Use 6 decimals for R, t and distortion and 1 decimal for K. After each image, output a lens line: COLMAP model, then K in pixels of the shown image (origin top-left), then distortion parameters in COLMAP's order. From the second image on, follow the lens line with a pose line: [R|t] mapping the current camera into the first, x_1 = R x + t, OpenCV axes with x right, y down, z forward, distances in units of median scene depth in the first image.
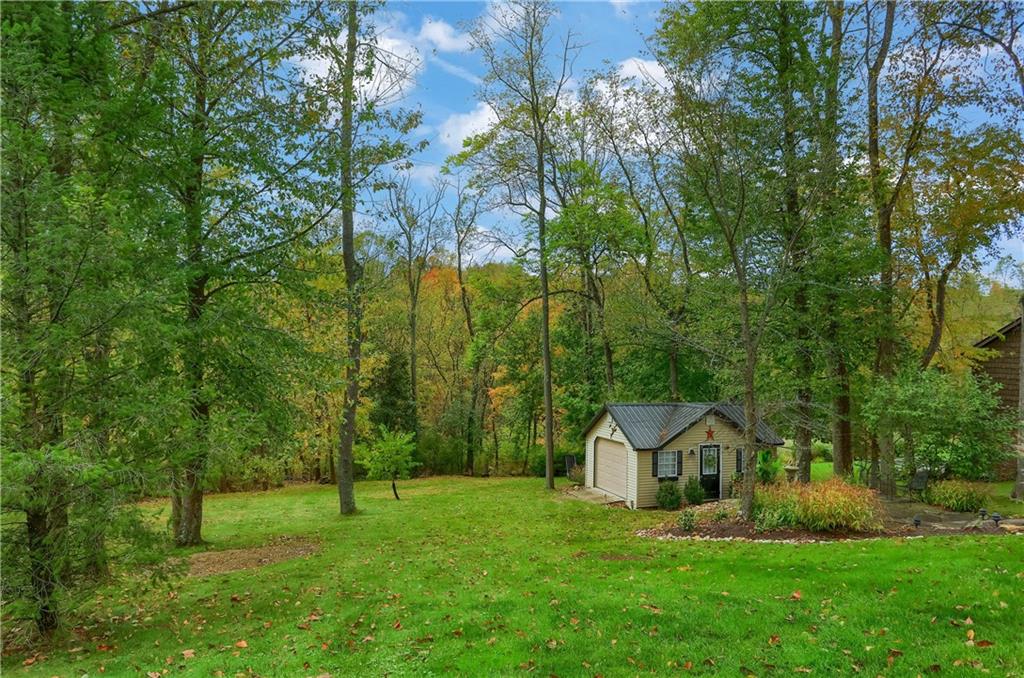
lens RADIAL K [[670.4, 0, 509.7], [0, 670.4, 340.8], [0, 0, 1]] dist [-0.038156, 0.000870]
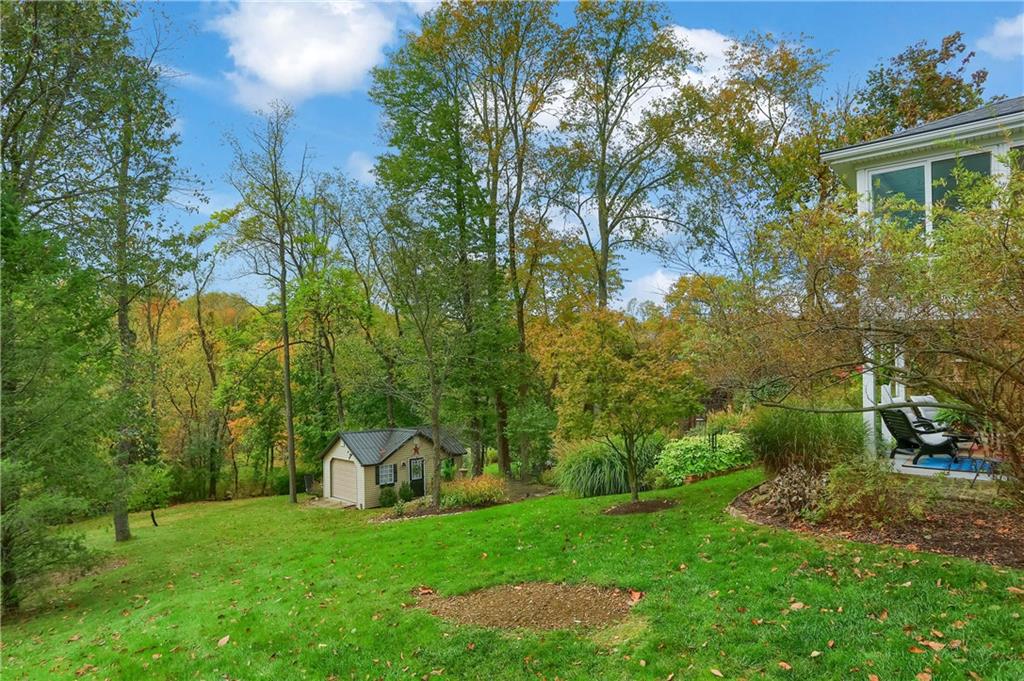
lens RADIAL K [[595.9, 0, 511.4], [0, 595.9, 349.7], [0, 0, 1]] dist [-0.043409, 0.001363]
pose [[0.904283, -0.009518, 0.426827, -0.039500], [0.020334, 0.999577, -0.020789, -0.032216], [-0.426448, 0.027478, 0.904095, -0.174038]]
